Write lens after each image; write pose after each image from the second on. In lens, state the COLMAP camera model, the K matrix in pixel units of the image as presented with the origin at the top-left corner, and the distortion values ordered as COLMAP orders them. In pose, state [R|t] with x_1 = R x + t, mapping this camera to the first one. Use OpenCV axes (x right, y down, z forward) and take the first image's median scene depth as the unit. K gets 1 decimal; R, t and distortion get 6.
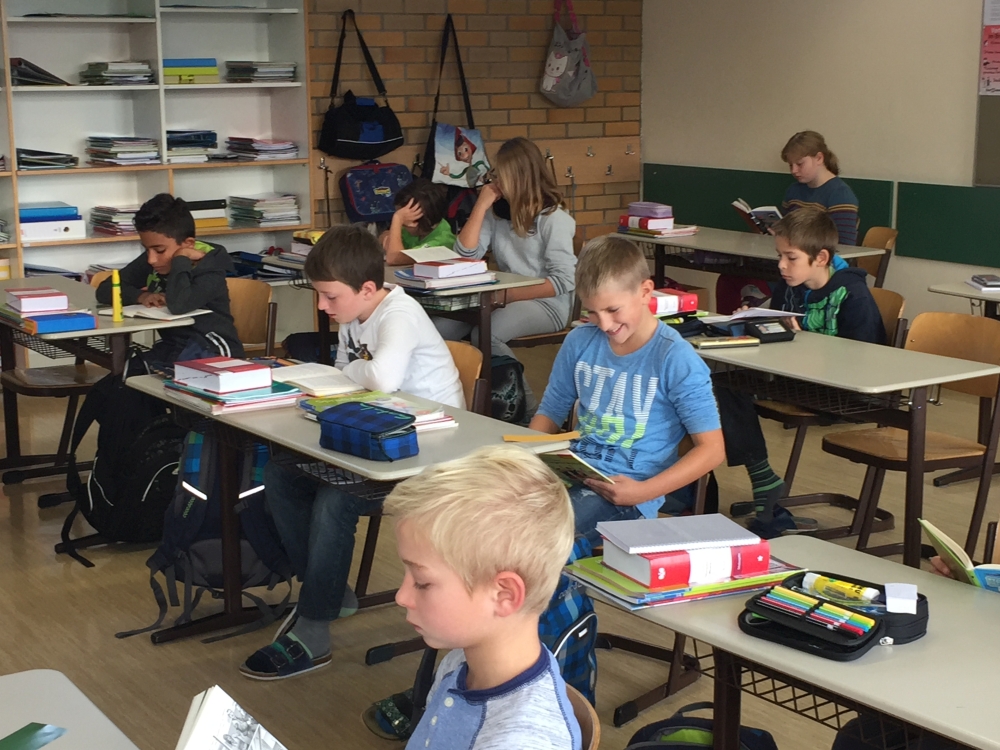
lens RADIAL K [[1649.3, 0, 504.3], [0, 1649.3, 377.9], [0, 0, 1]] dist [0.022036, 0.000000]
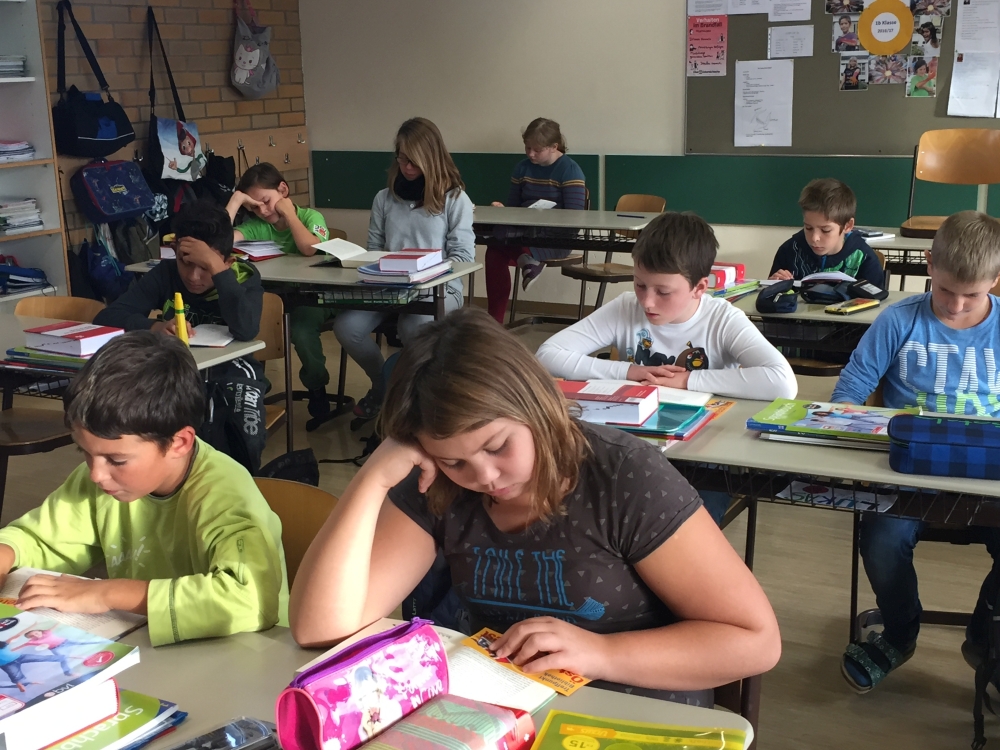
lens RADIAL K [[1319.3, 0, 496.3], [0, 1319.3, 372.6], [0, 0, 1]] dist [0.060185, 0.000000]
pose [[0.878870, -0.122556, 0.461051, -0.248603], [0.105189, 0.992436, 0.063294, -0.031212], [-0.465320, -0.007129, 0.885114, 0.196762]]
